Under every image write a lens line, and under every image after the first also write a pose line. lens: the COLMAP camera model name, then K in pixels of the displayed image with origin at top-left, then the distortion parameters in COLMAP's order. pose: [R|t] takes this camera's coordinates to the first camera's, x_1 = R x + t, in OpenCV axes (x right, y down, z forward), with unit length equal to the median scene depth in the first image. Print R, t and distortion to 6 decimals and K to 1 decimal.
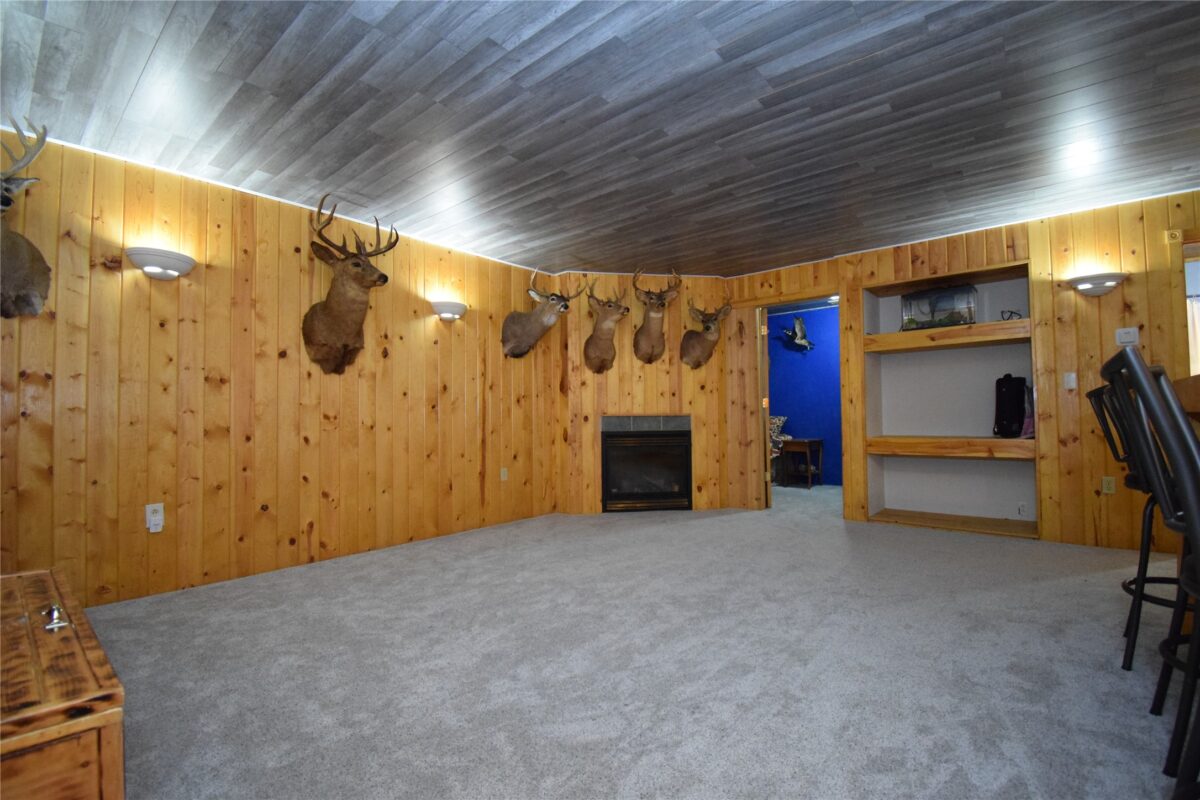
lens RADIAL K [[528.6, 0, 601.3], [0, 528.6, 401.4], [0, 0, 1]] dist [0.002043, -0.014692]
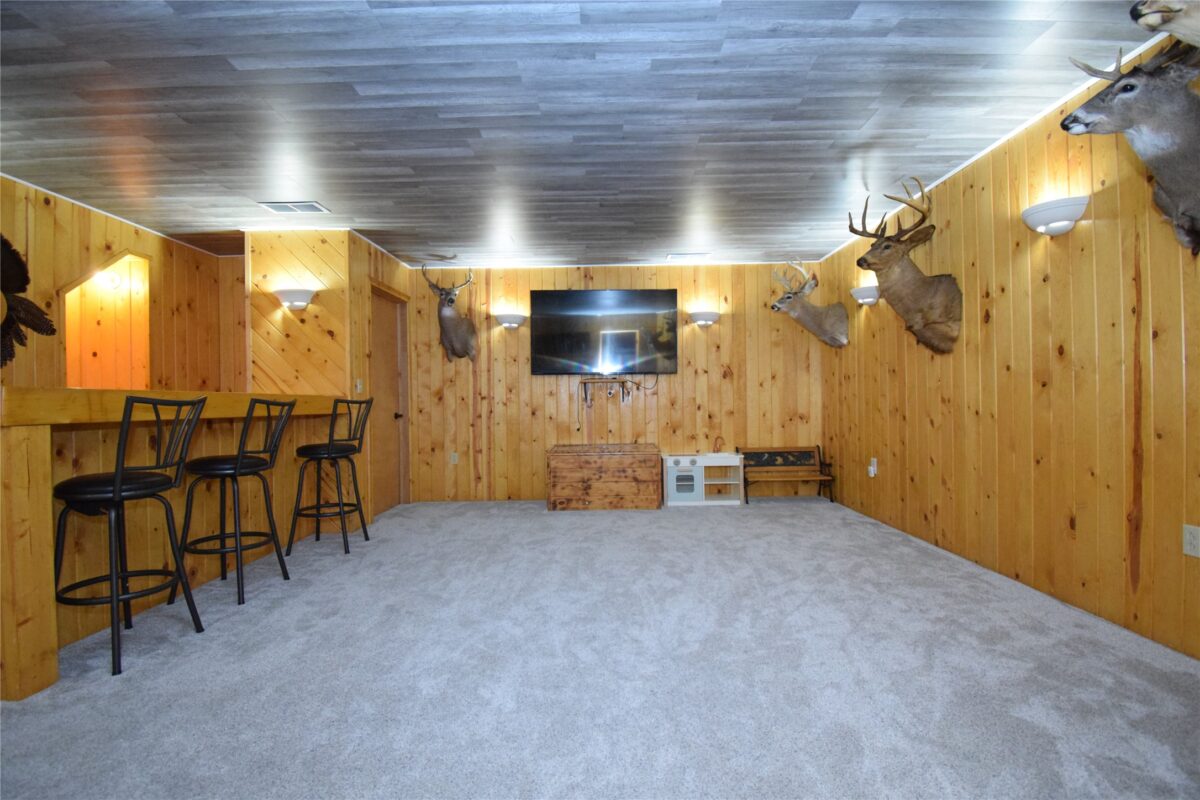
lens RADIAL K [[528.6, 0, 593.0], [0, 528.6, 405.6], [0, 0, 1]] dist [0.002043, -0.014692]
pose [[-0.779701, 0.027915, -0.625530, 0.478621], [0.044192, 0.998968, -0.010503, 0.018071], [0.624591, -0.035833, -0.780130, 1.149212]]
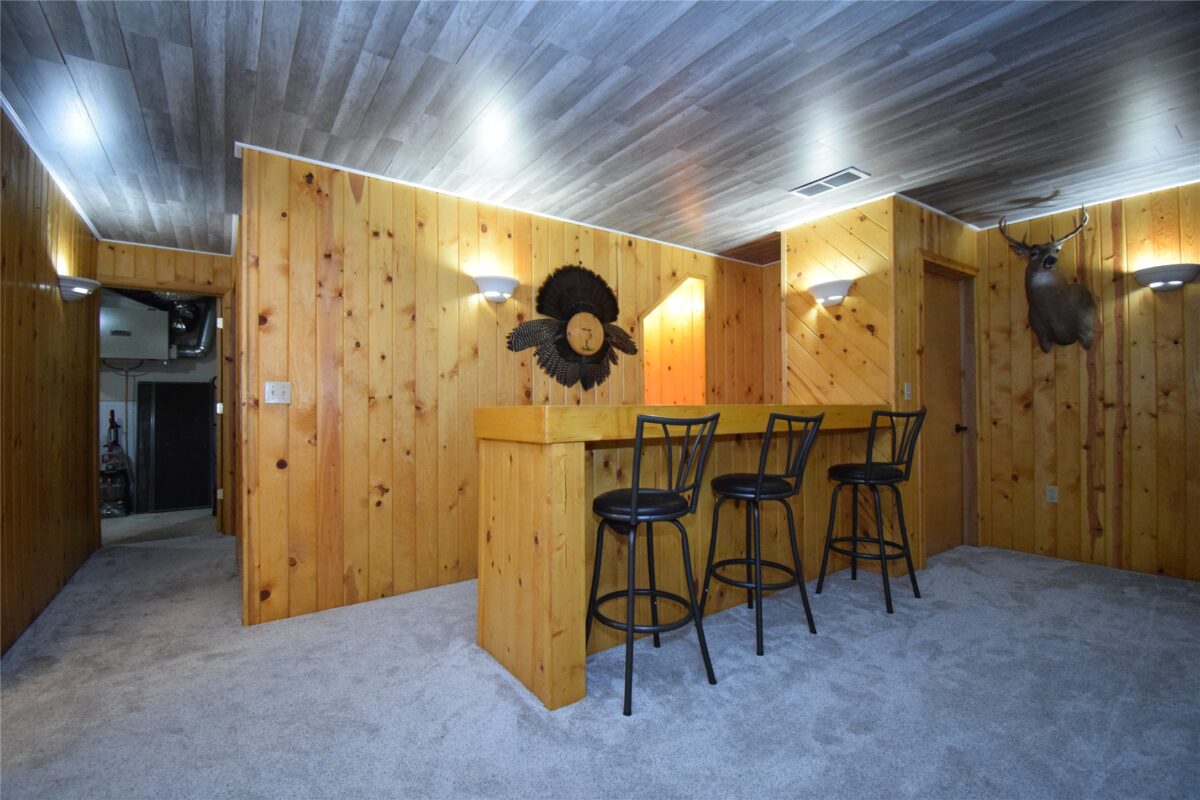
lens RADIAL K [[528.6, 0, 611.6], [0, 528.6, 404.9], [0, 0, 1]] dist [0.002043, -0.014692]
pose [[-0.968678, 0.024146, 0.247144, 0.426362], [0.013822, 0.998961, -0.043422, -0.001893], [-0.247935, -0.038646, -0.968005, 0.951916]]
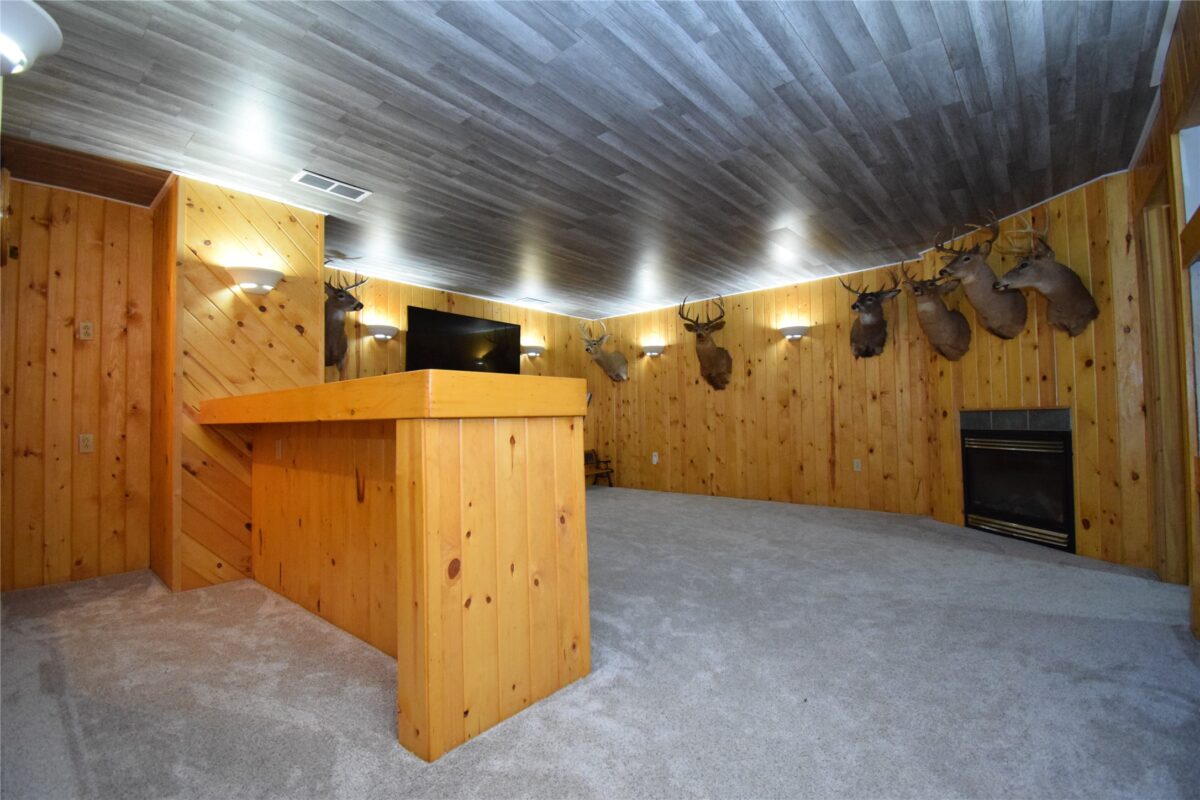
lens RADIAL K [[528.6, 0, 586.0], [0, 528.6, 409.0], [0, 0, 1]] dist [0.002043, -0.014692]
pose [[-0.044762, -0.009984, -0.998948, 1.058646], [0.047053, 0.998819, -0.012091, 0.009027], [0.997889, -0.047545, -0.044240, 0.551387]]
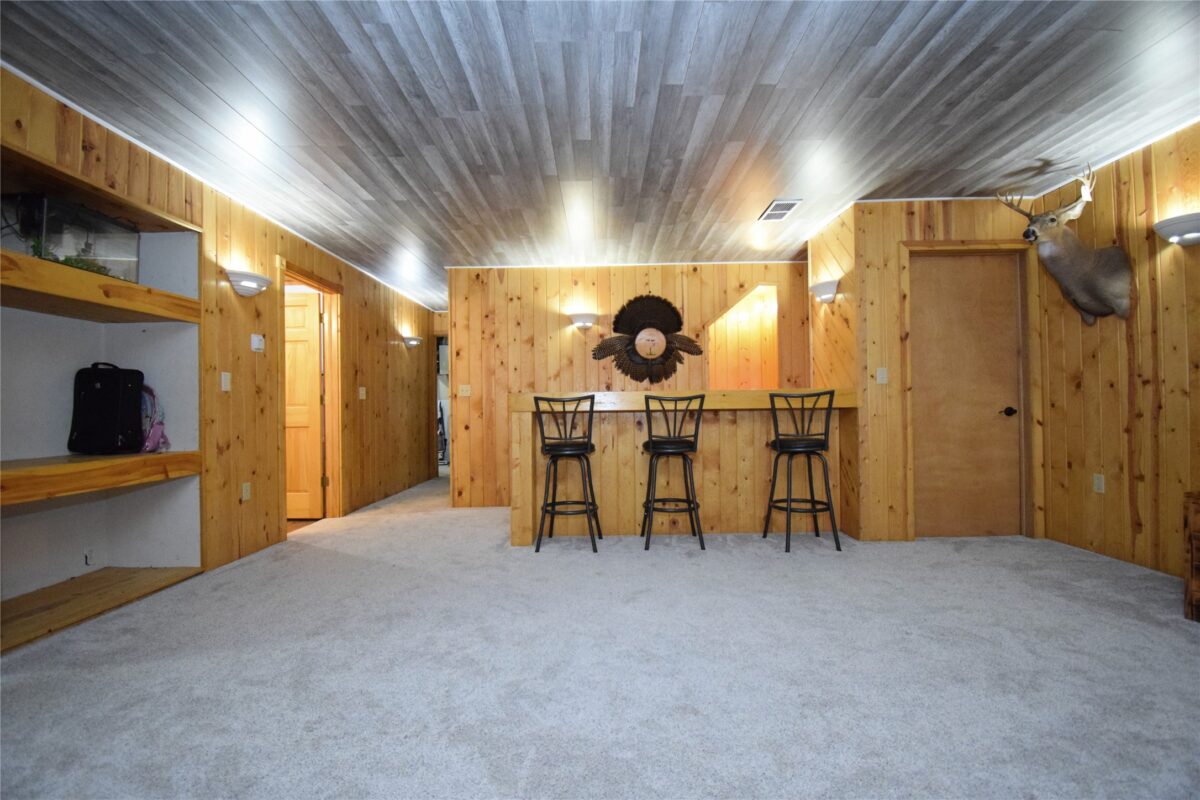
lens RADIAL K [[528.6, 0, 606.9], [0, 528.6, 402.4], [0, 0, 1]] dist [0.002043, -0.014692]
pose [[-0.647590, 0.033743, 0.761241, -0.193067], [0.000177, 0.999026, -0.044133, 0.032806], [-0.761989, -0.028445, -0.646965, 0.983299]]
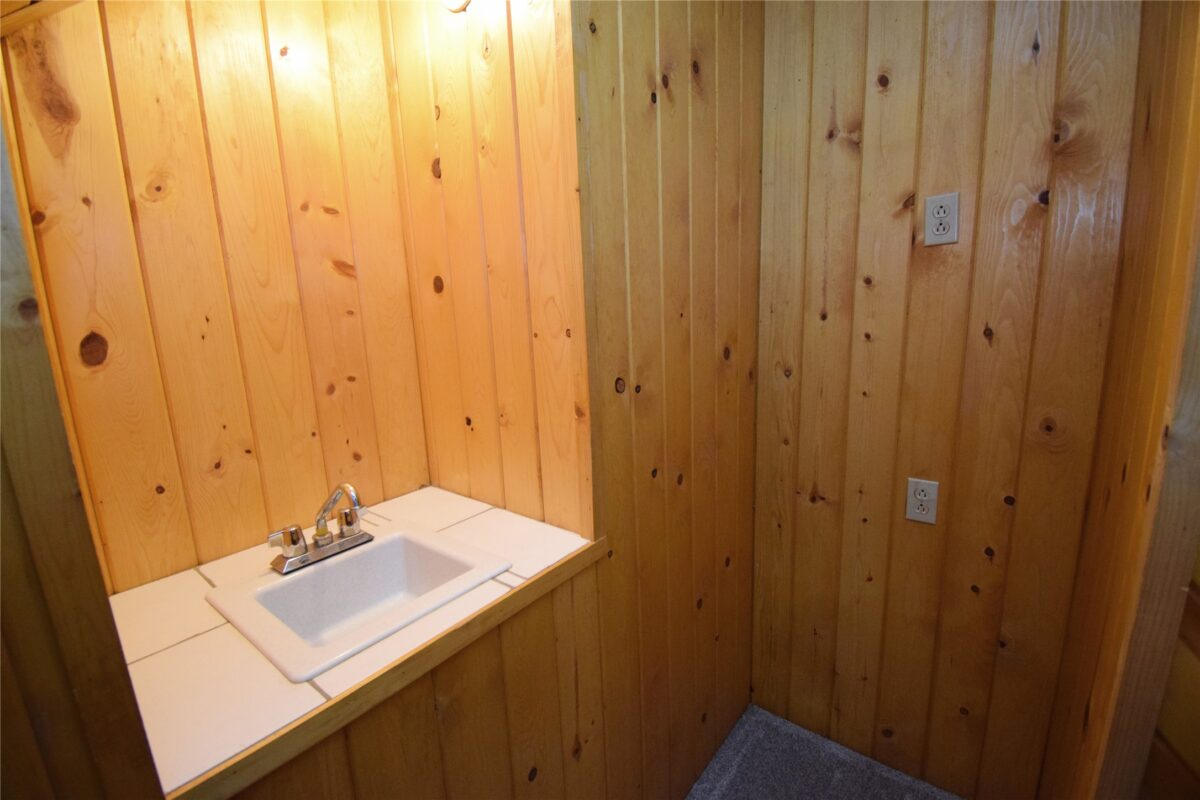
lens RADIAL K [[528.6, 0, 600.9], [0, 528.6, 396.6], [0, 0, 1]] dist [0.002043, -0.014692]
pose [[-0.998288, 0.058183, 0.006033, 0.502820], [0.058394, 0.985207, 0.161115, -0.114283], [0.003431, 0.161192, -0.986917, 0.082329]]
